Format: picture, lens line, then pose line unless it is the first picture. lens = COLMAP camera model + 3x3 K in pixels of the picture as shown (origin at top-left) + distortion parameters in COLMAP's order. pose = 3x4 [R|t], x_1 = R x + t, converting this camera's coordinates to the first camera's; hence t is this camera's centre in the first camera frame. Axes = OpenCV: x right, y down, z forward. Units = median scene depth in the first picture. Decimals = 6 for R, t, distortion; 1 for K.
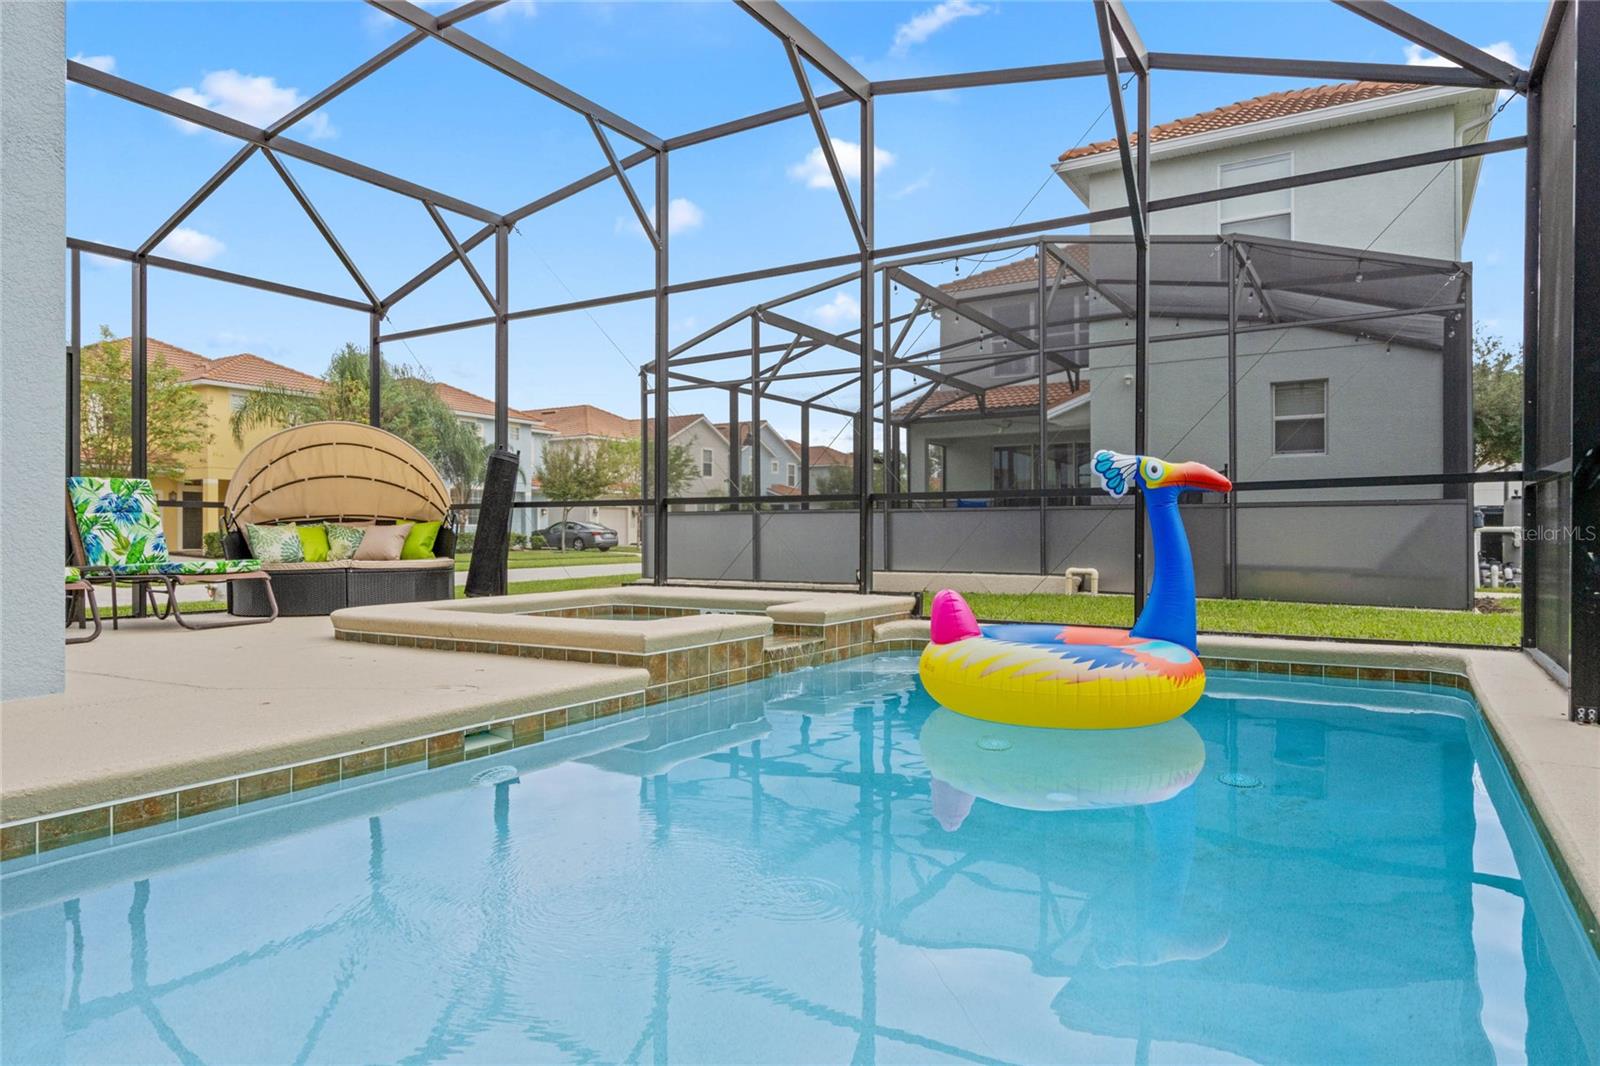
lens RADIAL K [[958.7, 0, 798.4], [0, 958.7, 544.0], [0, 0, 1]] dist [0.008779, 0.002823]
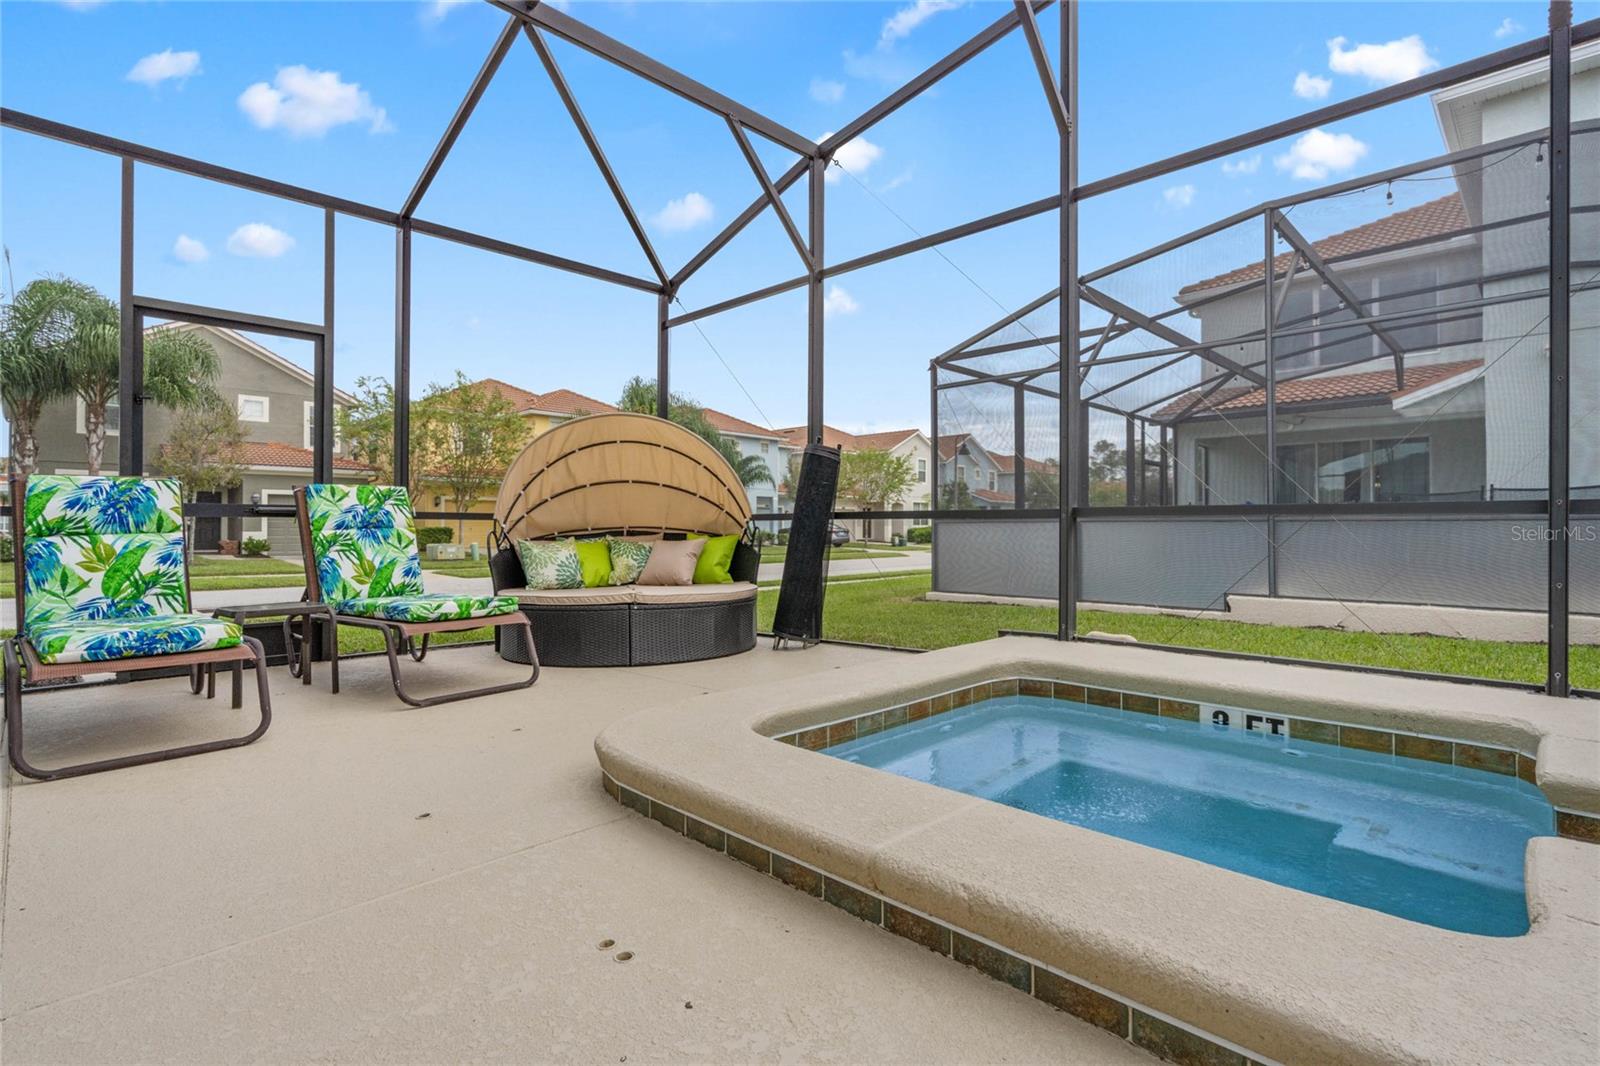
lens RADIAL K [[765.5, 0, 800.0], [0, 765.5, 533.0], [0, 0, 1]] dist [0.000511, 0.000081]
pose [[0.974137, 0.004169, -0.225918, -0.180592], [-0.005481, 0.999972, -0.005180, -0.023357], [0.225890, 0.006285, 0.974133, 0.392253]]
